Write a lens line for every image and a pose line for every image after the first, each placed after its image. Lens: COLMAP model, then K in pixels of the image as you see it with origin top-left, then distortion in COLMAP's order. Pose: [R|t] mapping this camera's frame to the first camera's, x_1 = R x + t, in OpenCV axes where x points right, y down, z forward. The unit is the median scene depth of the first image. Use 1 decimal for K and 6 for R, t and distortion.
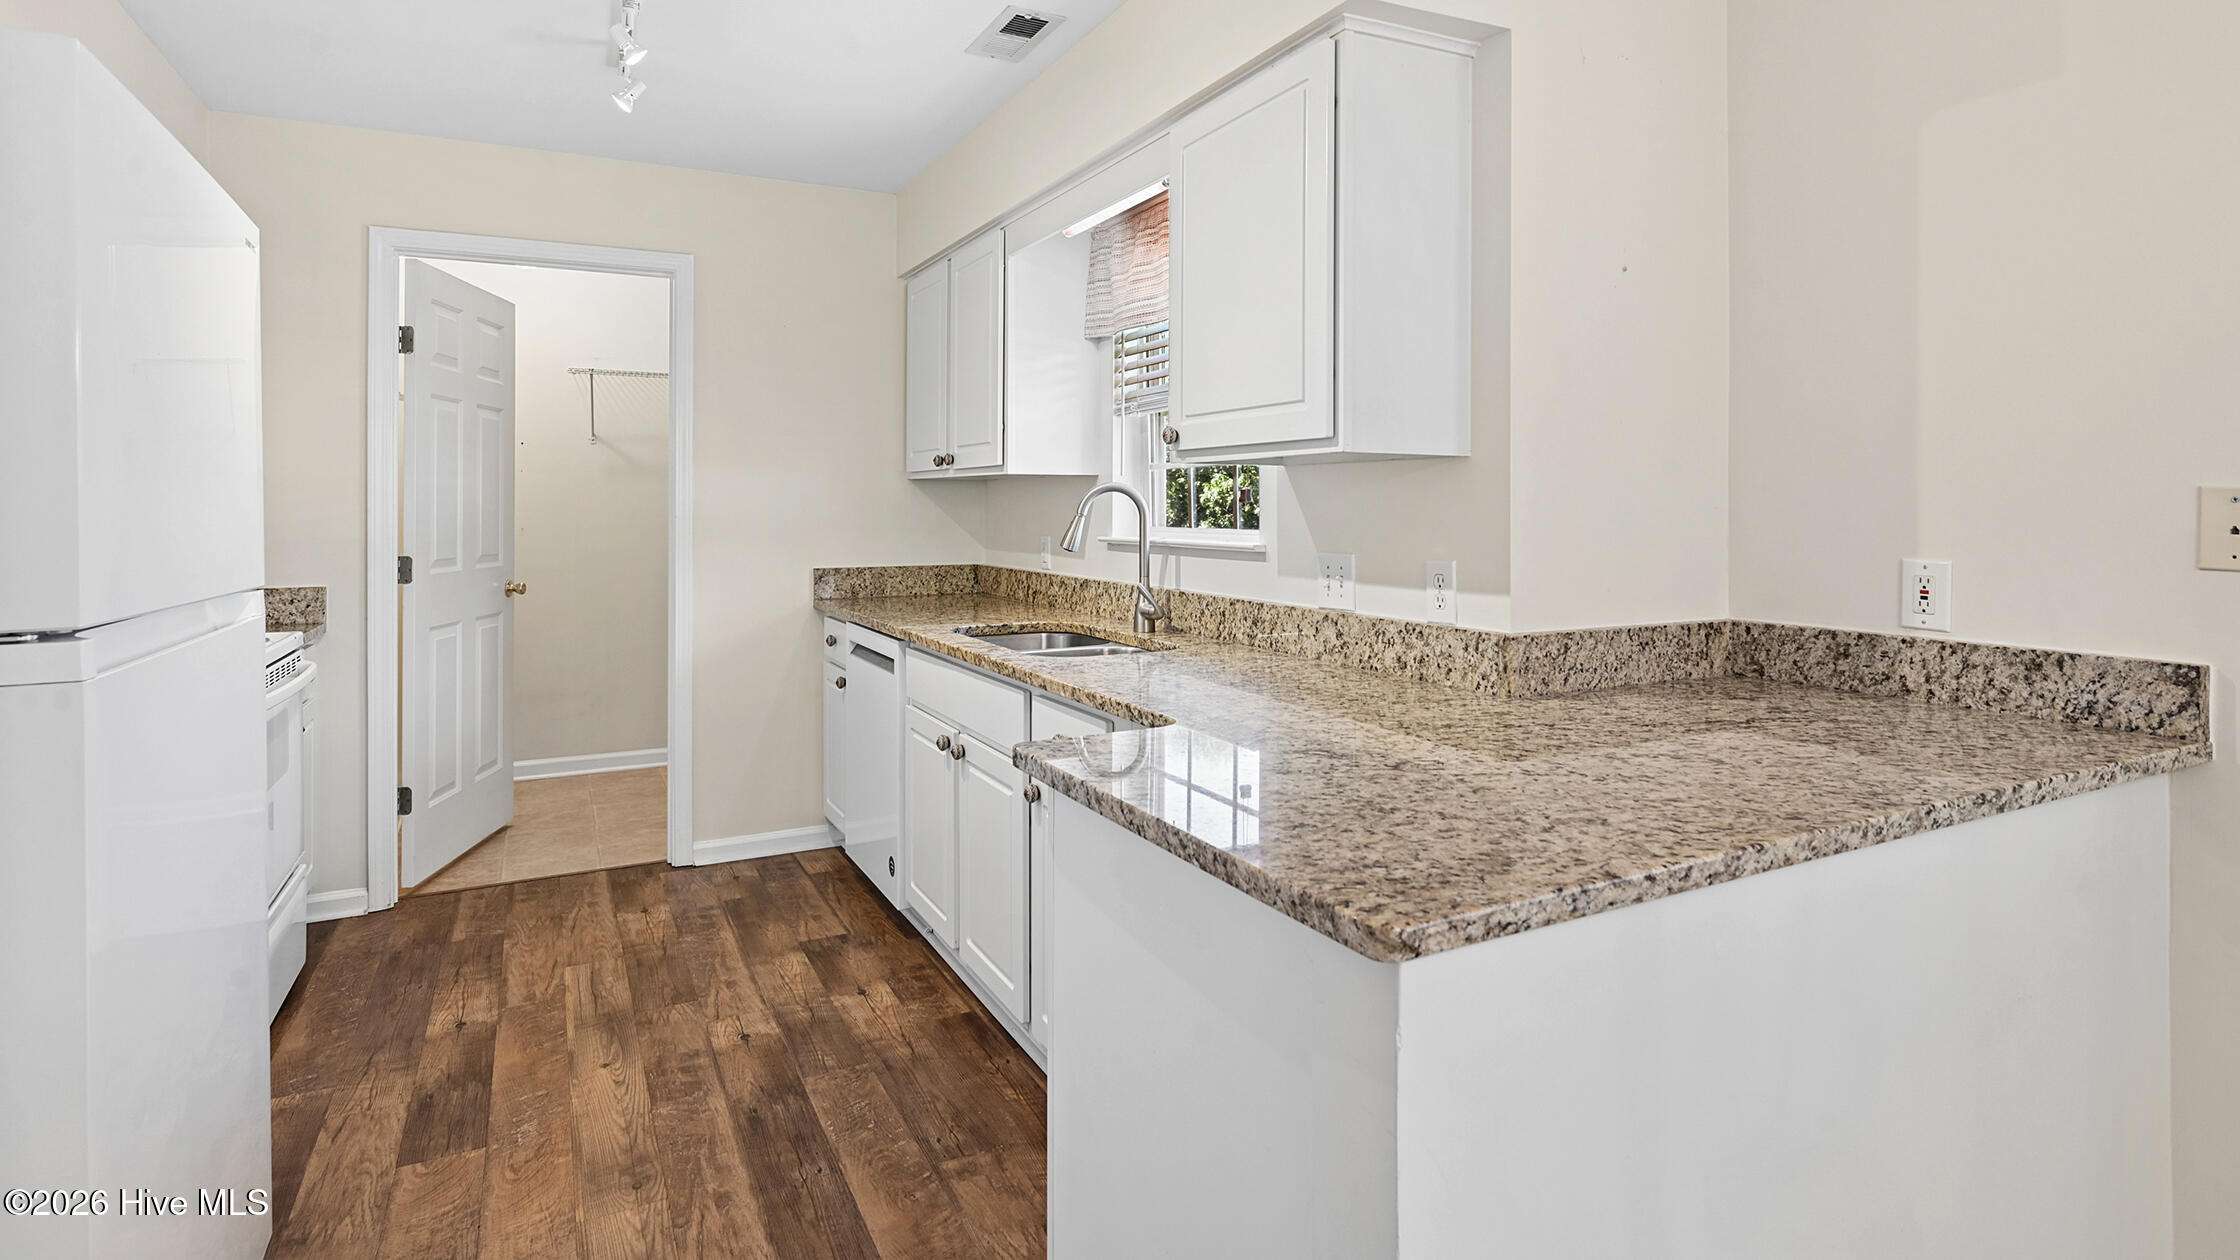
lens RADIAL K [[1117.4, 0, 1159.2], [0, 1117.4, 493.7], [0, 0, 1]] dist [-0.000472, -0.000706]
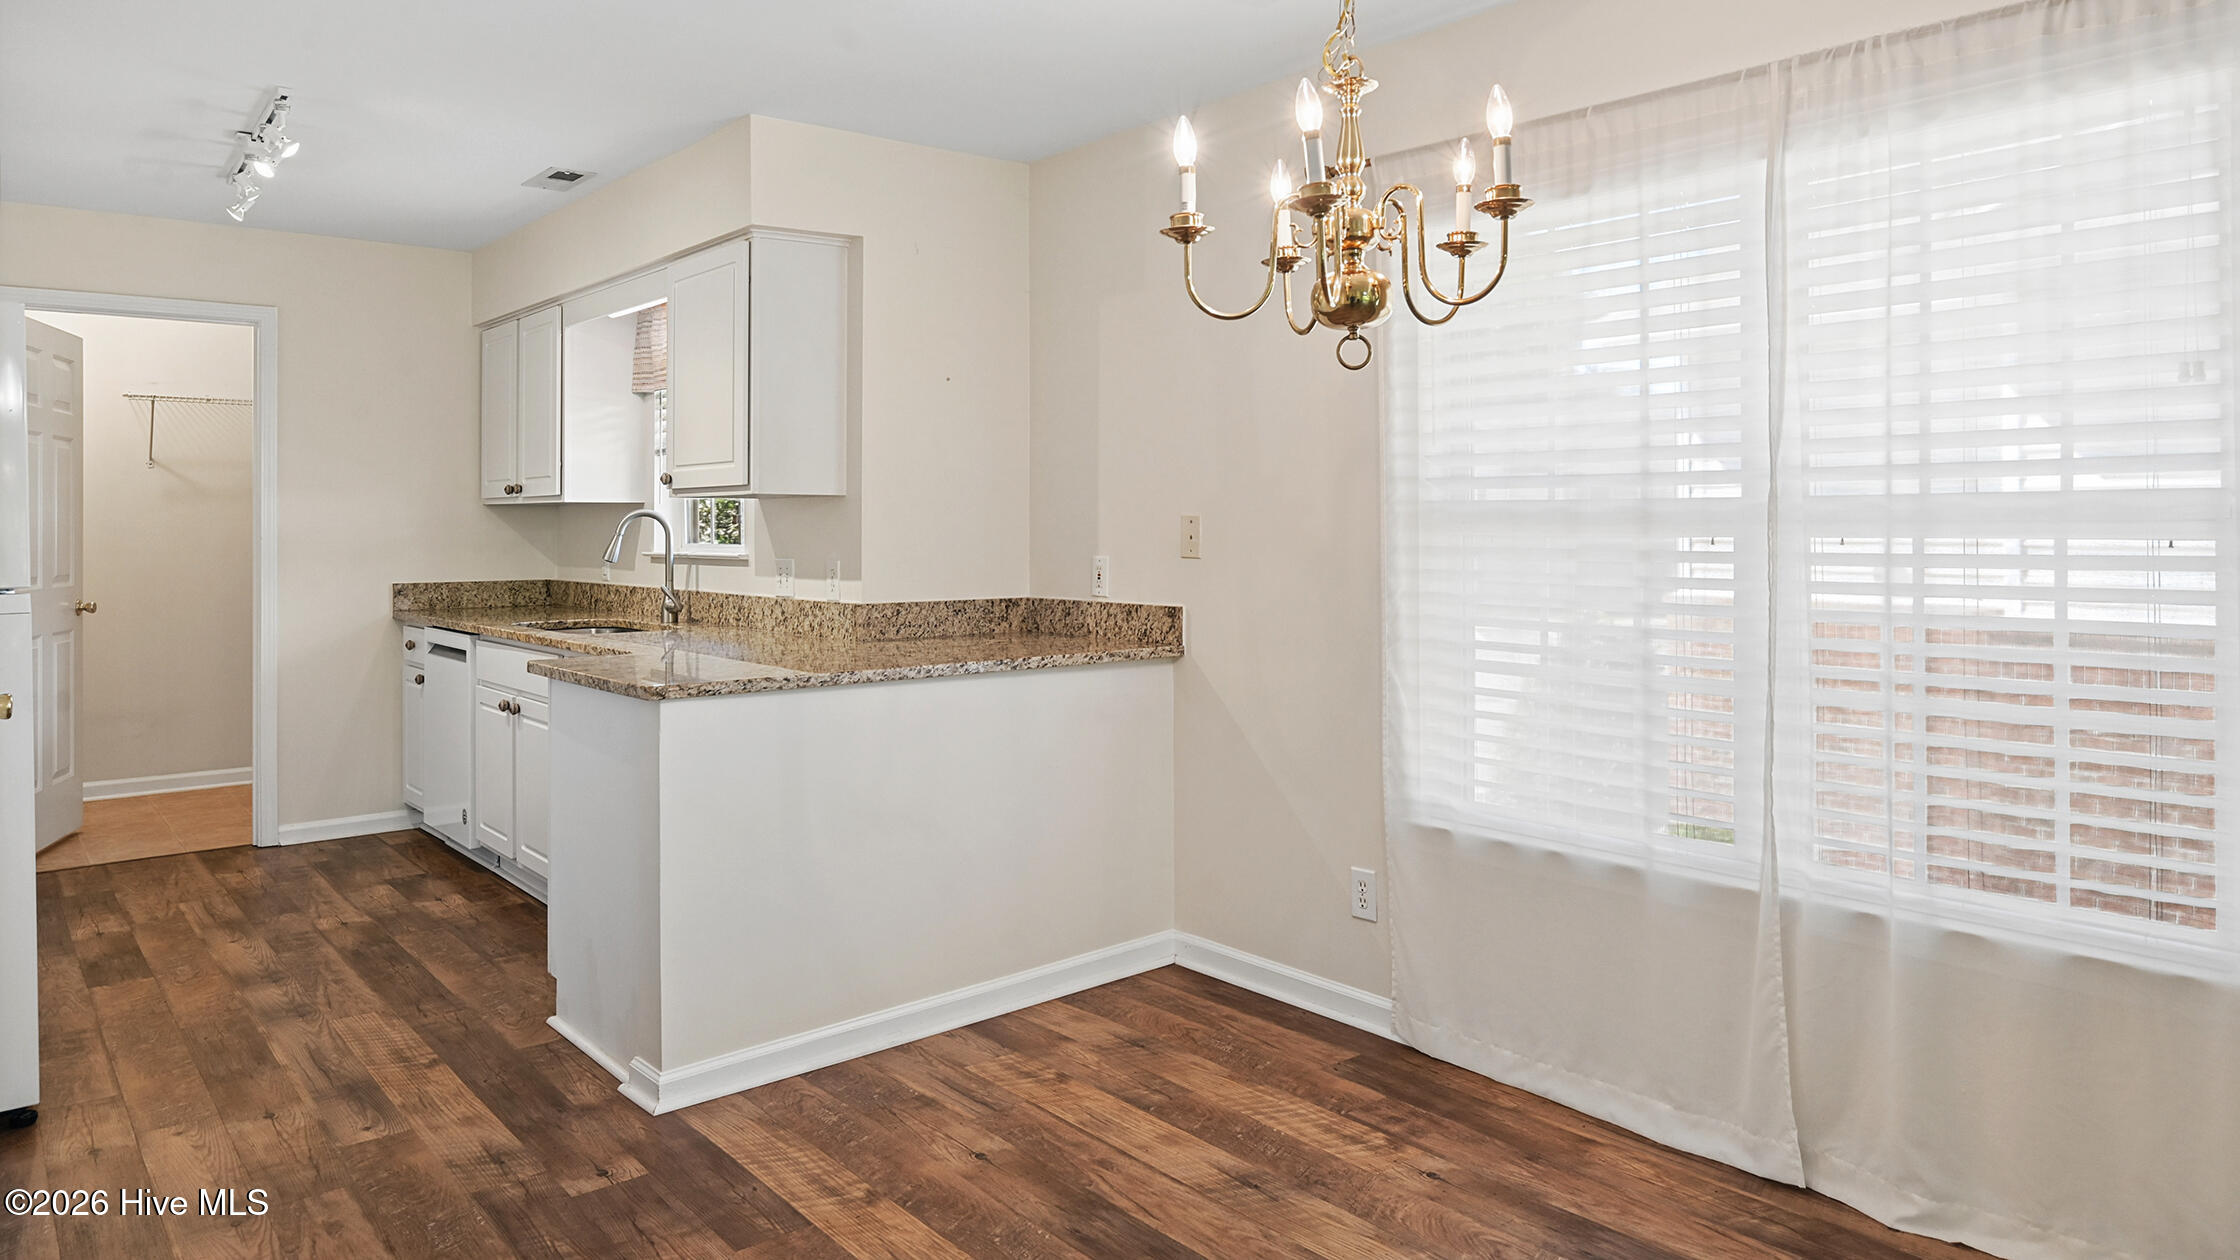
lens RADIAL K [[1409.8, 0, 1181.5], [0, 1409.8, 511.8], [0, 0, 1]] dist [-0.015217, 0.004431]
pose [[0.975376, -0.001476, 0.220545, 0.206253], [0.001401, 0.999999, 0.000496, -0.007394], [-0.220545, -0.000175, 0.975377, -0.742259]]
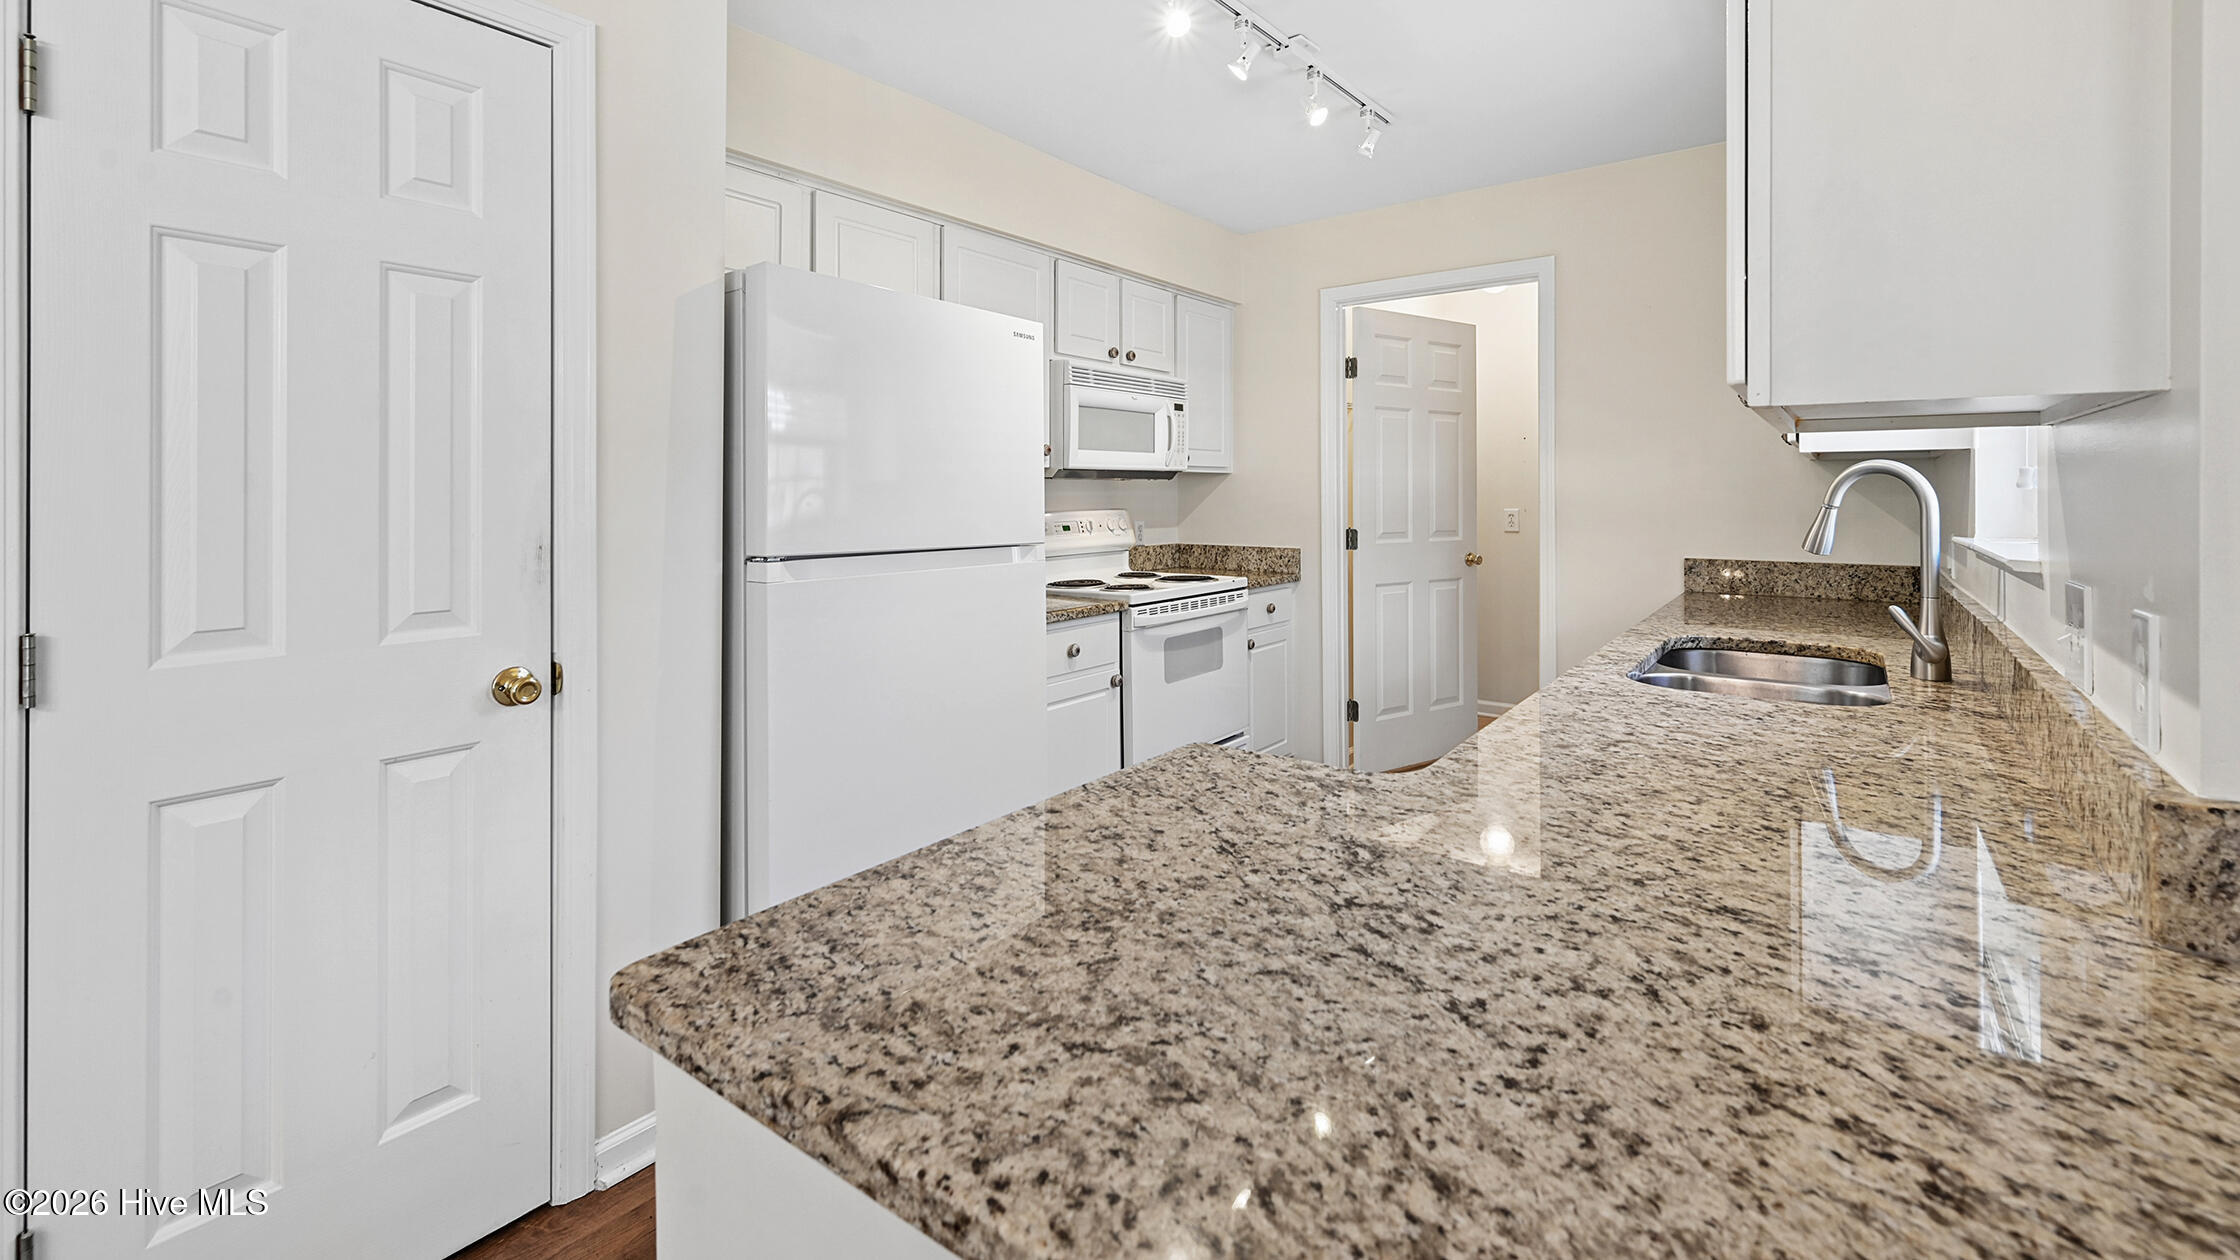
lens RADIAL K [[970.2, 0, 1121.1], [0, 970.2, 488.5], [0, 0, 1]] dist [0.004169, 0.000036]
pose [[0.417305, -0.002035, -0.908764, 0.311328], [0.011822, 0.999925, 0.003190, -0.000016], [0.908690, -0.012074, 0.417297, 0.301923]]
